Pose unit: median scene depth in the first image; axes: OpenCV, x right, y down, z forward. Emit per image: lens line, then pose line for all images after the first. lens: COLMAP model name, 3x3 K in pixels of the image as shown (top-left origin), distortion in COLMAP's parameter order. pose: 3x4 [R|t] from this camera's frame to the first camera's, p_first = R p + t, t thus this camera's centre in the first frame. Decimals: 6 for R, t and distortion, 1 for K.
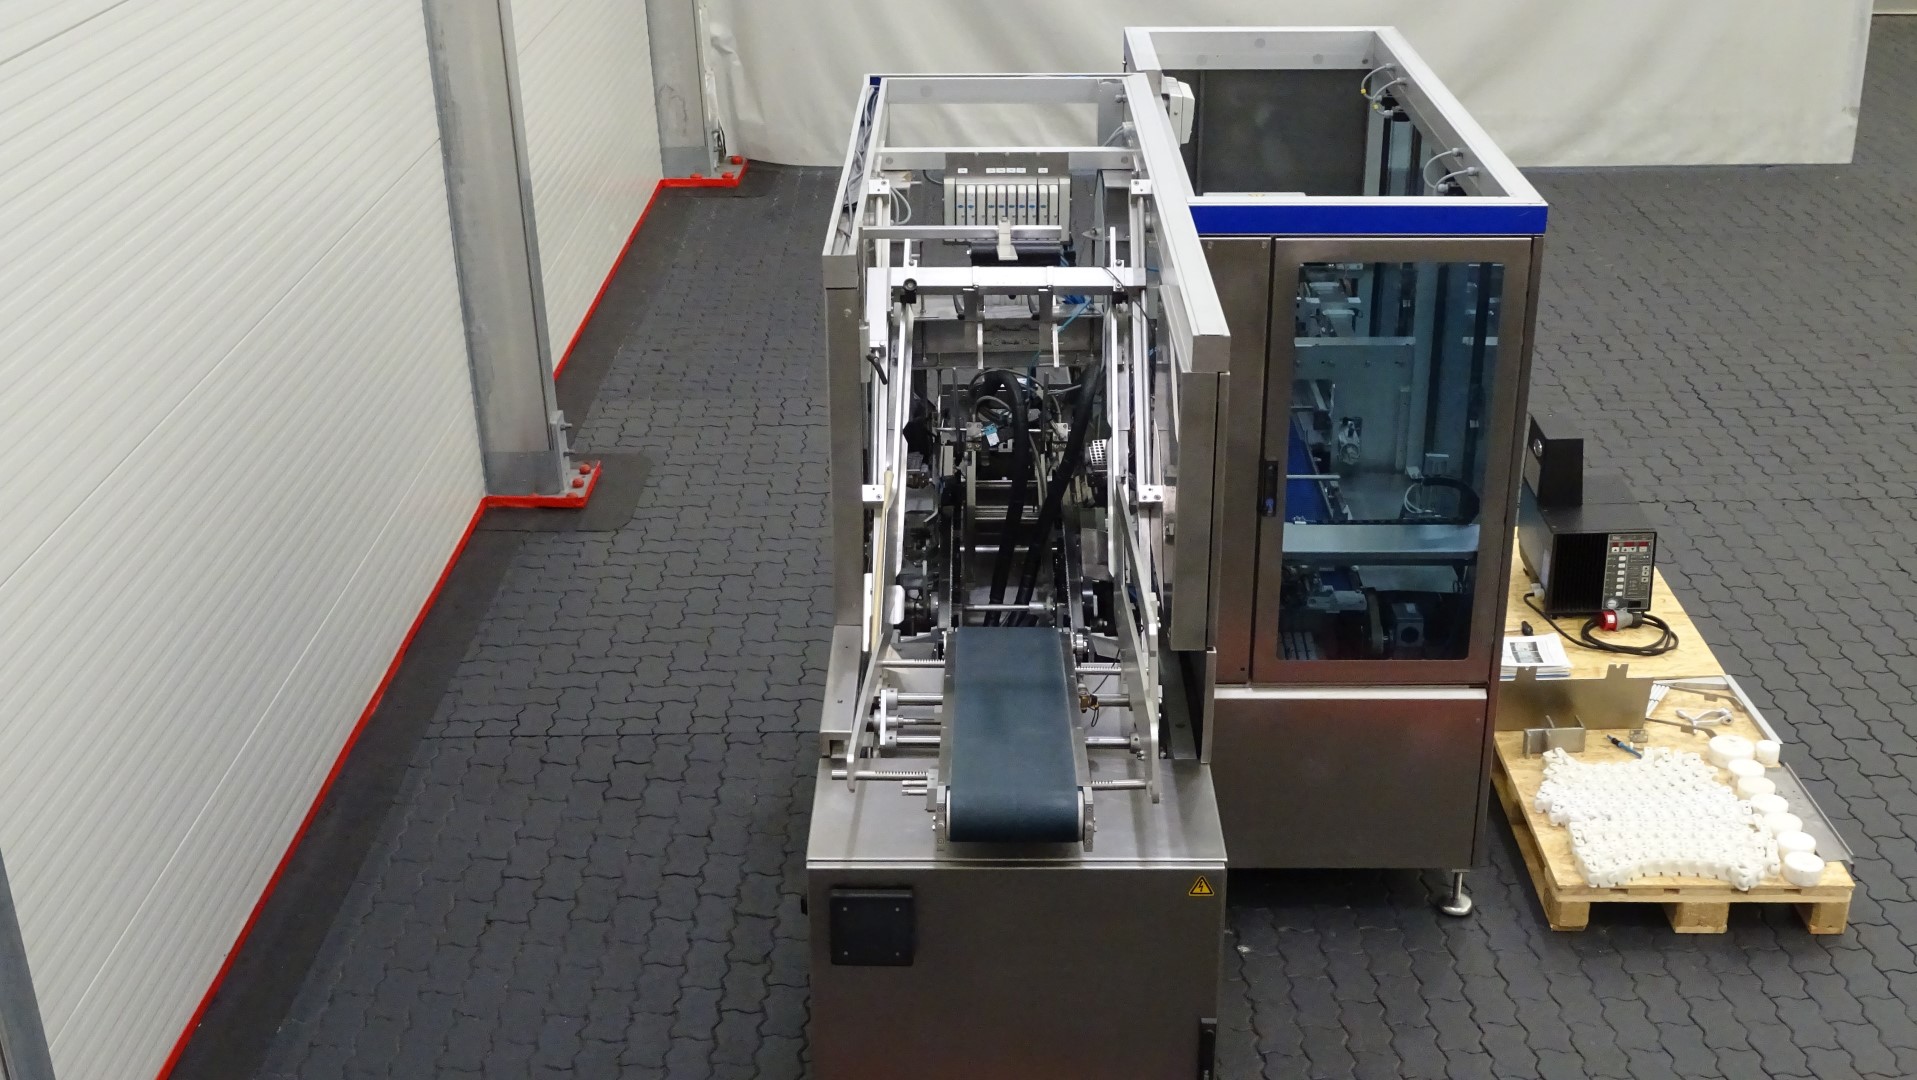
lens RADIAL K [[2280.2, 0, 958.5], [0, 2280.2, 540.0], [0, 0, 1]] dist [-0.010073, 0.007235]
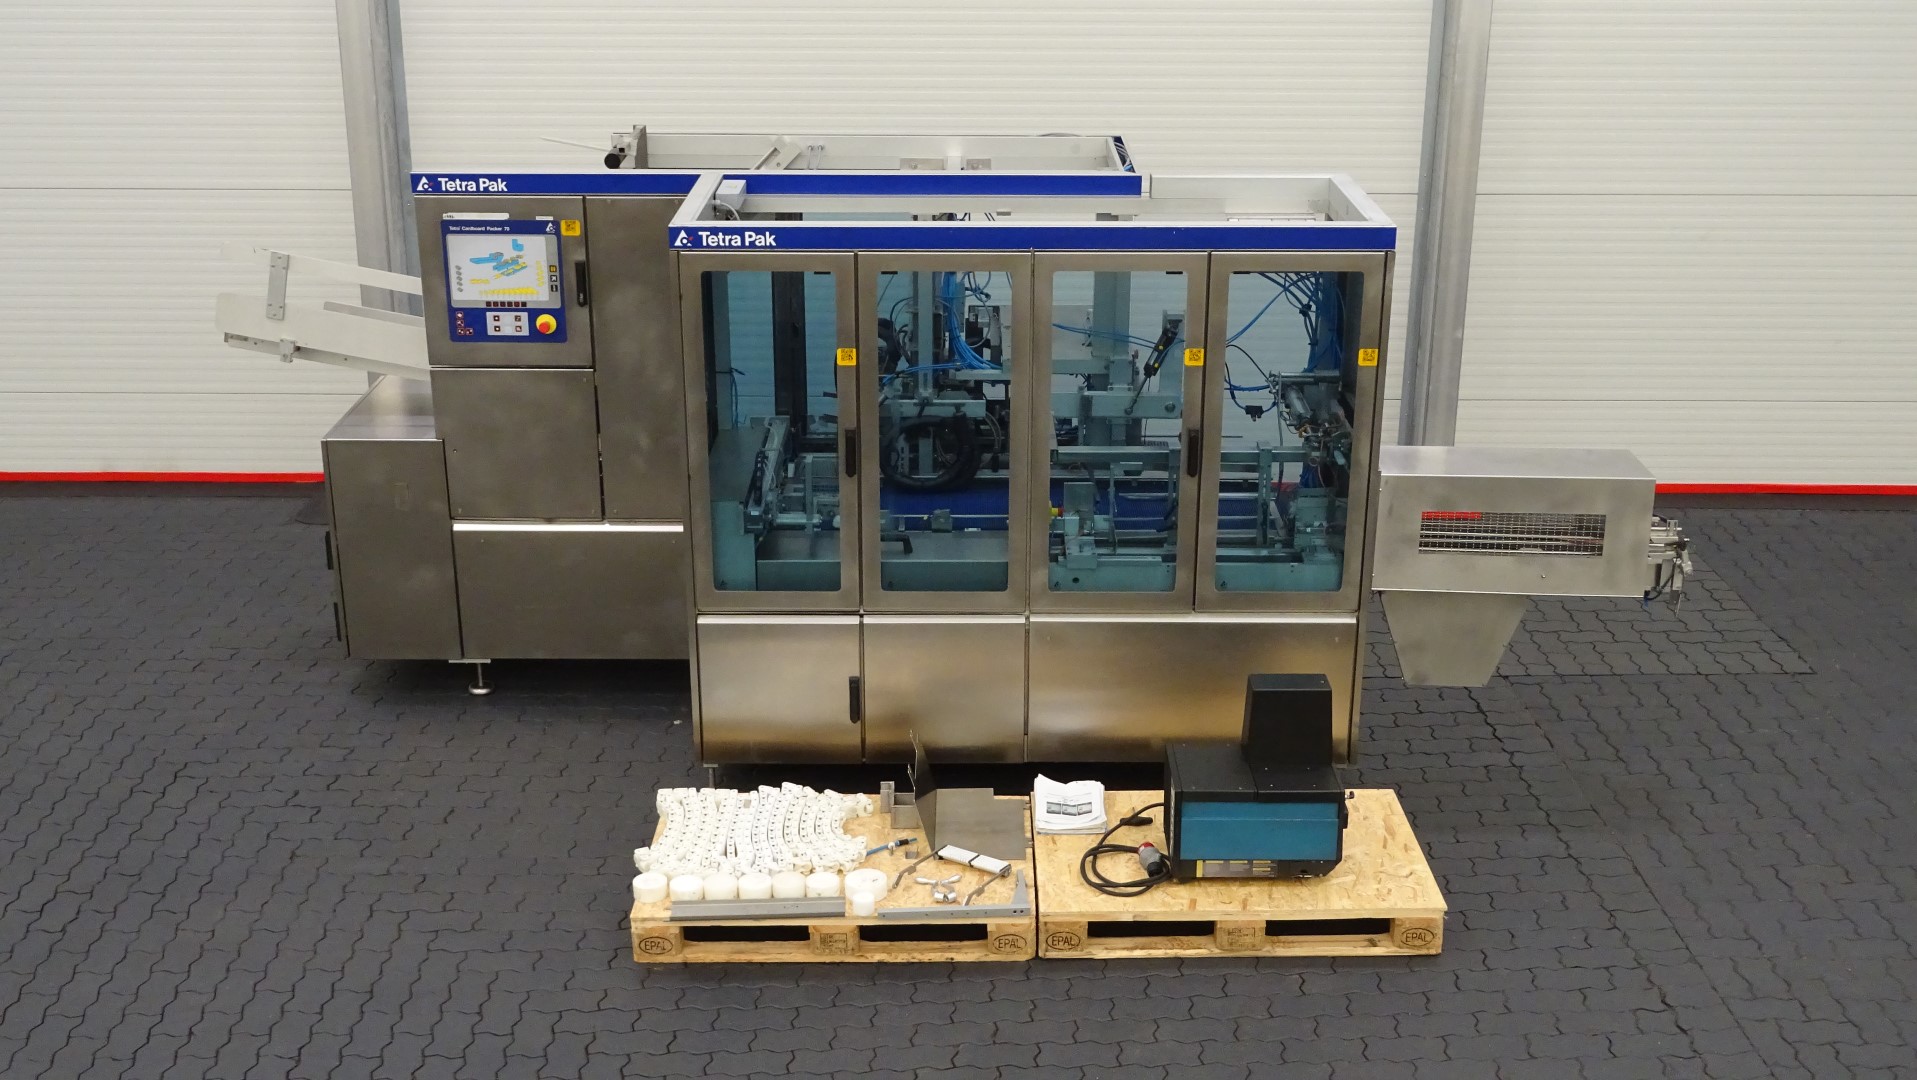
lens RADIAL K [[2113.7, 0, 958.5], [0, 2113.7, 540.0], [0, 0, 1]] dist [0.018278, 0.029627]
pose [[0.009215, 0.354450, -0.935030, 1.051353], [-0.395404, 0.860153, 0.322169, -0.323490], [0.918461, 0.366746, 0.148078, 0.754062]]
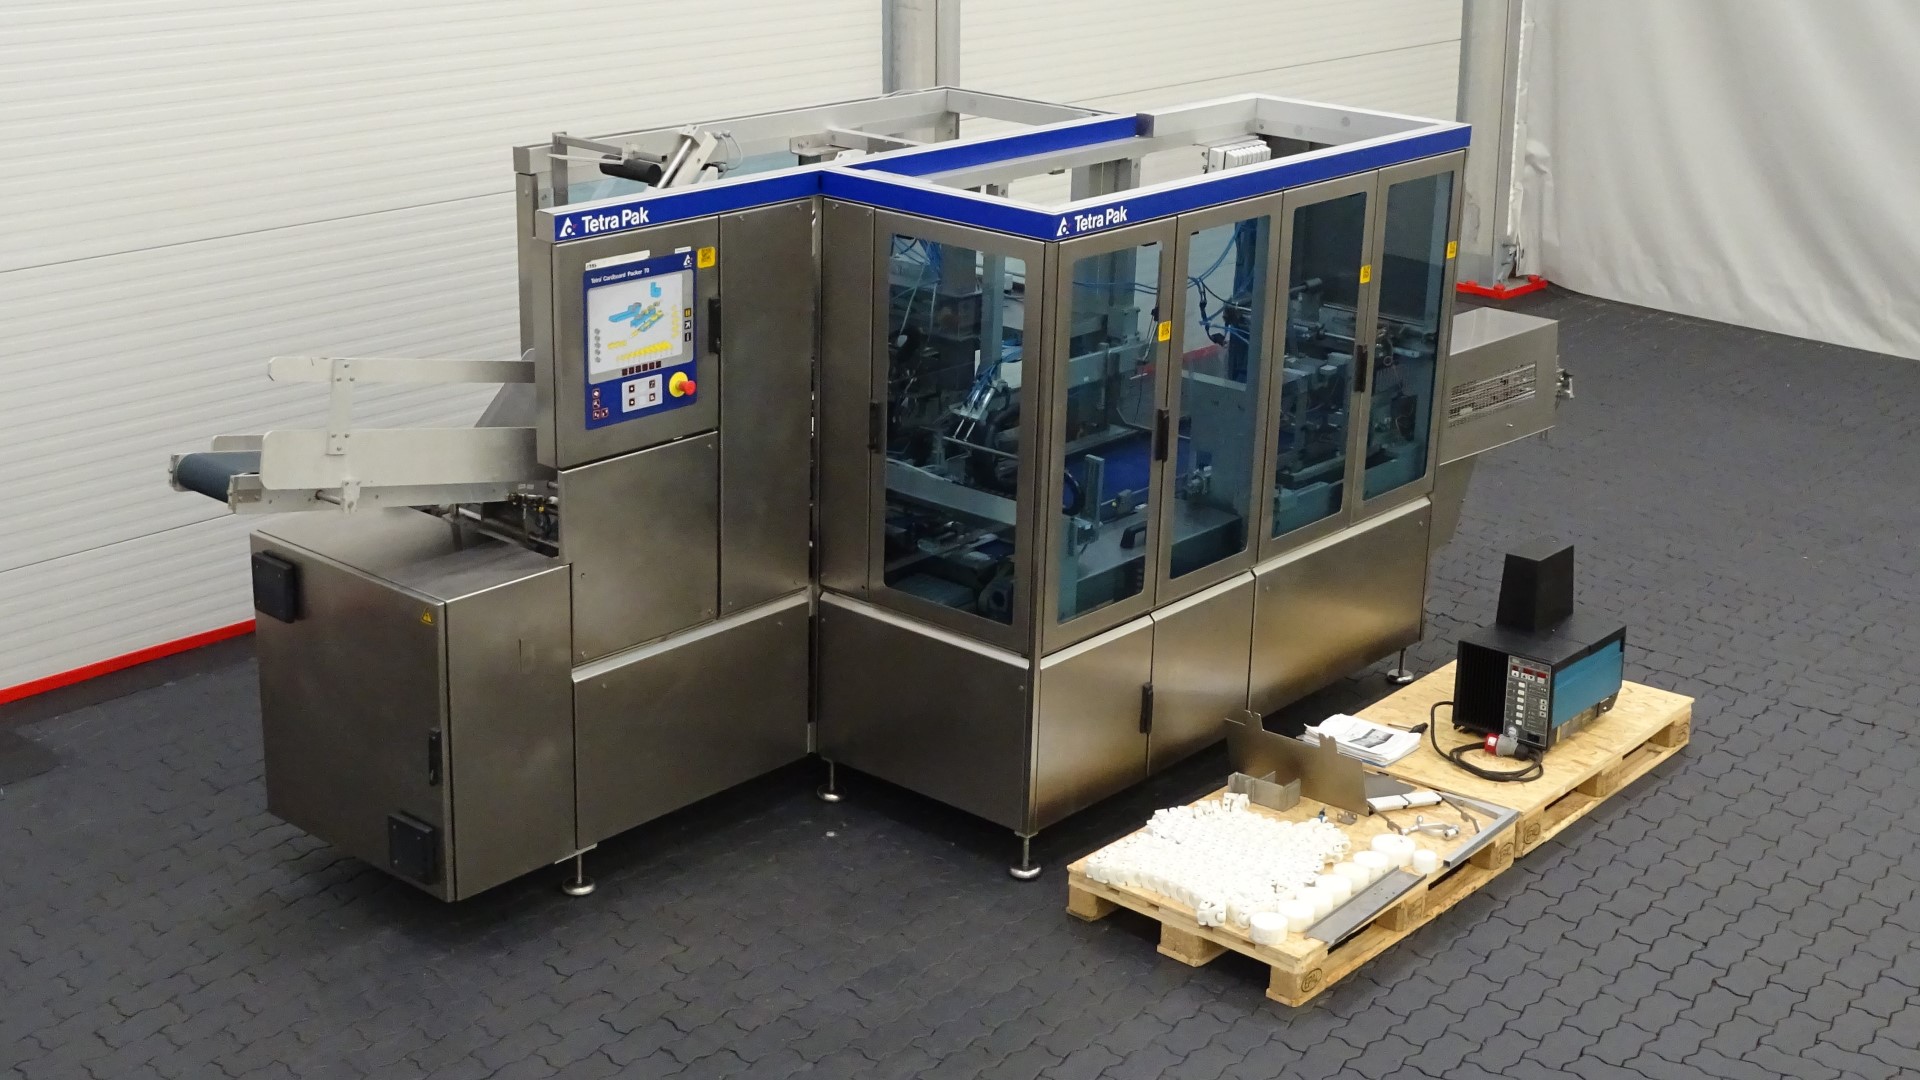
lens RADIAL K [[2500.5, 0, 1016.3], [0, 2500.5, 532.2], [0, 0, 1]] dist [0.019184, -0.009718]
pose [[0.779836, 0.227855, -0.583042, 0.730407], [-0.281094, 0.959680, -0.000925, 0.007151], [0.559323, 0.164611, 0.812442, 0.006853]]
